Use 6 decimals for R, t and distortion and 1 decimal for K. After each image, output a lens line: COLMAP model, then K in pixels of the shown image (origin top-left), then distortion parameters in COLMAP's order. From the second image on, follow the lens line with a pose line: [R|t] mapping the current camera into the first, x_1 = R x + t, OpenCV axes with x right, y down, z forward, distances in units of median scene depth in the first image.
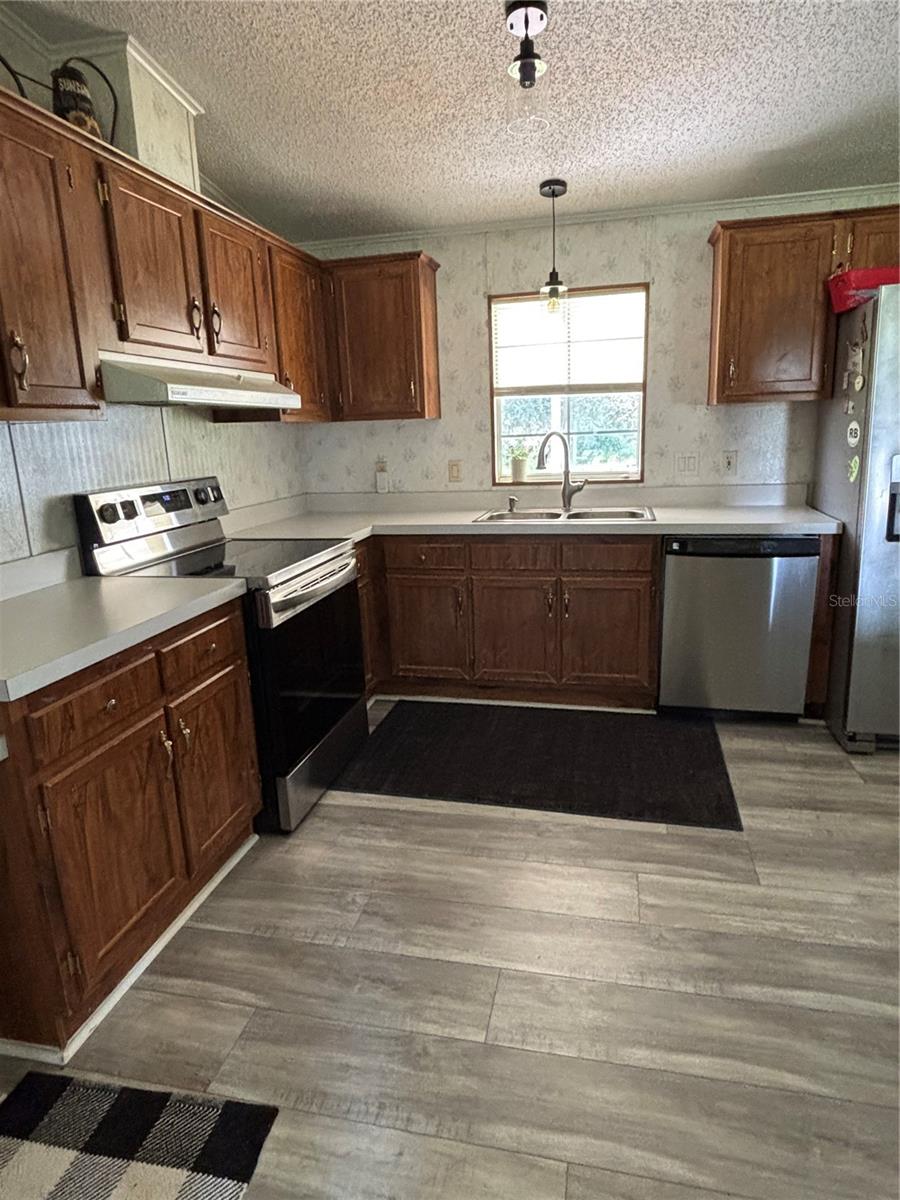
lens RADIAL K [[704.2, 0, 450.0], [0, 704.2, 600.0], [0, 0, 1]] dist [0.029346, -0.033838]
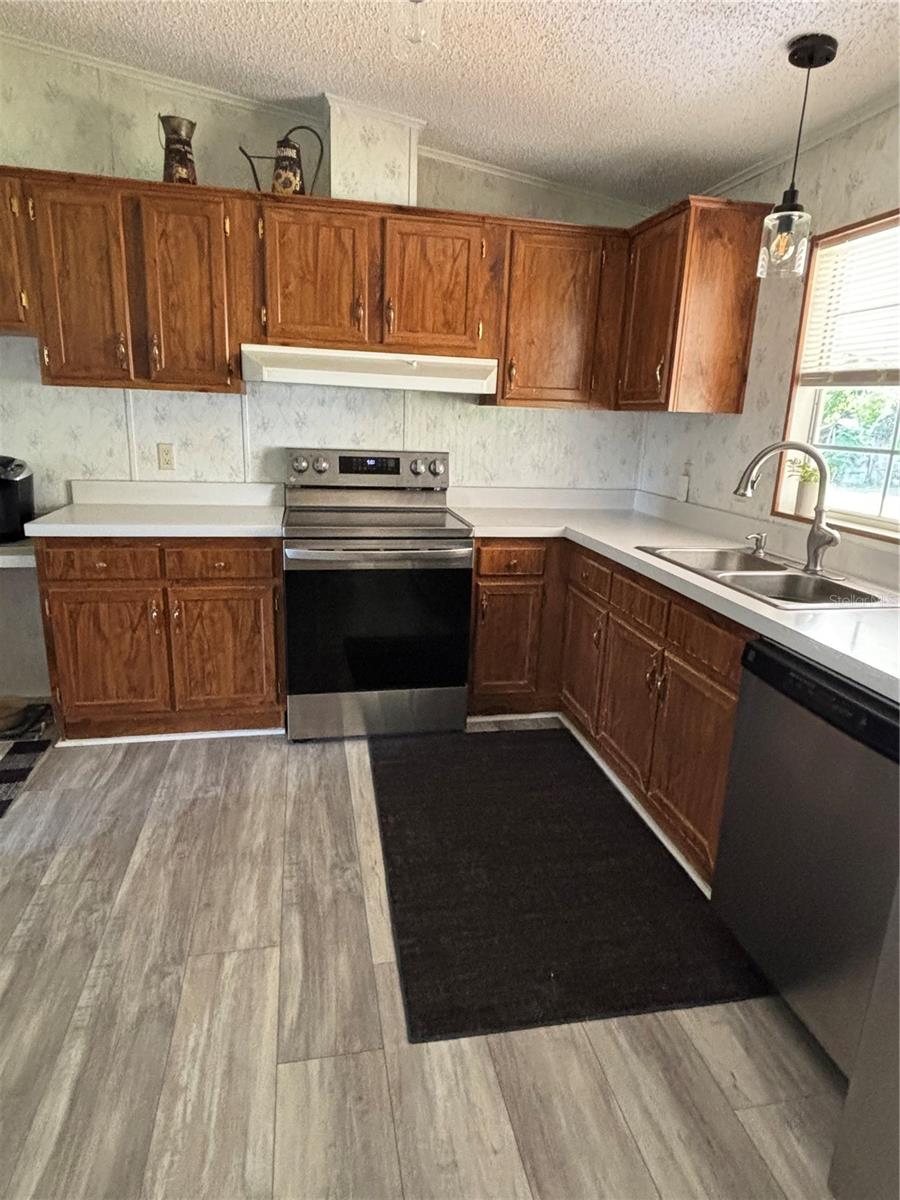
lens RADIAL K [[700.6, 0, 450.0], [0, 700.6, 600.0], [0, 0, 1]] dist [0.000552, 0.000220]
pose [[0.412177, 0.285525, -0.865208, 0.875814], [-0.266173, 0.945935, 0.185364, -0.200097], [0.871356, 0.153892, 0.465892, 0.656148]]
